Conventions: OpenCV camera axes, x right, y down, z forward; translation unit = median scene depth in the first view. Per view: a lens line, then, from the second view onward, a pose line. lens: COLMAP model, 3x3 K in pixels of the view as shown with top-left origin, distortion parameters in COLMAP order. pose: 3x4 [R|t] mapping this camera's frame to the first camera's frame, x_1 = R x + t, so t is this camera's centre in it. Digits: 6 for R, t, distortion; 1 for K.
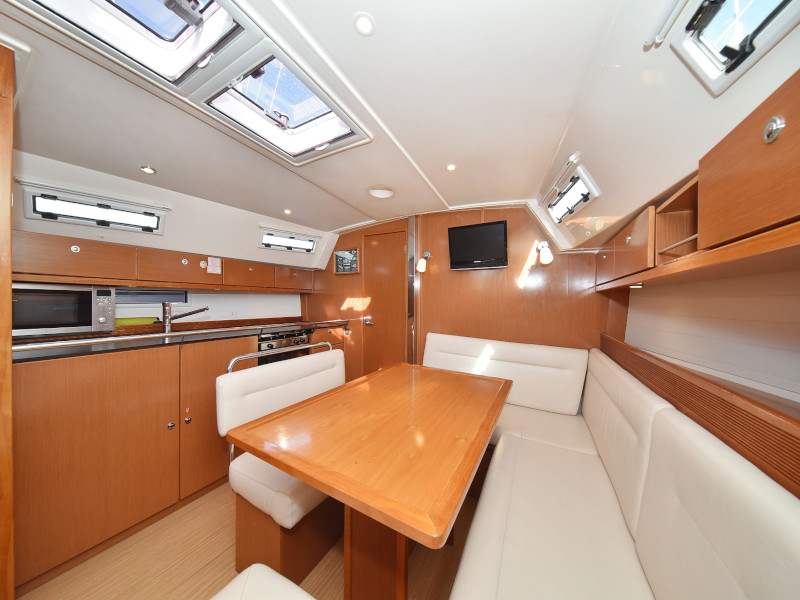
lens RADIAL K [[256.3, 0, 401.3], [0, 256.3, 302.4], [0, 0, 1]] dist [0.000155, -0.000002]
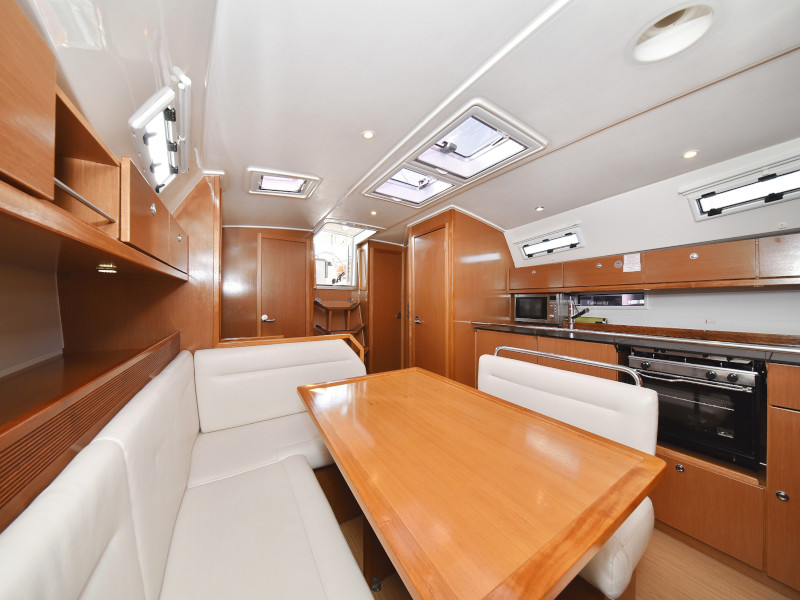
lens RADIAL K [[256.3, 0, 401.3], [0, 256.3, 302.4], [0, 0, 1]] dist [0.000155, -0.000002]
pose [[-0.477381, -0.011203, -0.878625, 0.528308], [-0.009807, 0.999924, -0.007421, 0.010231], [0.878642, 0.005074, -0.477454, 0.884420]]
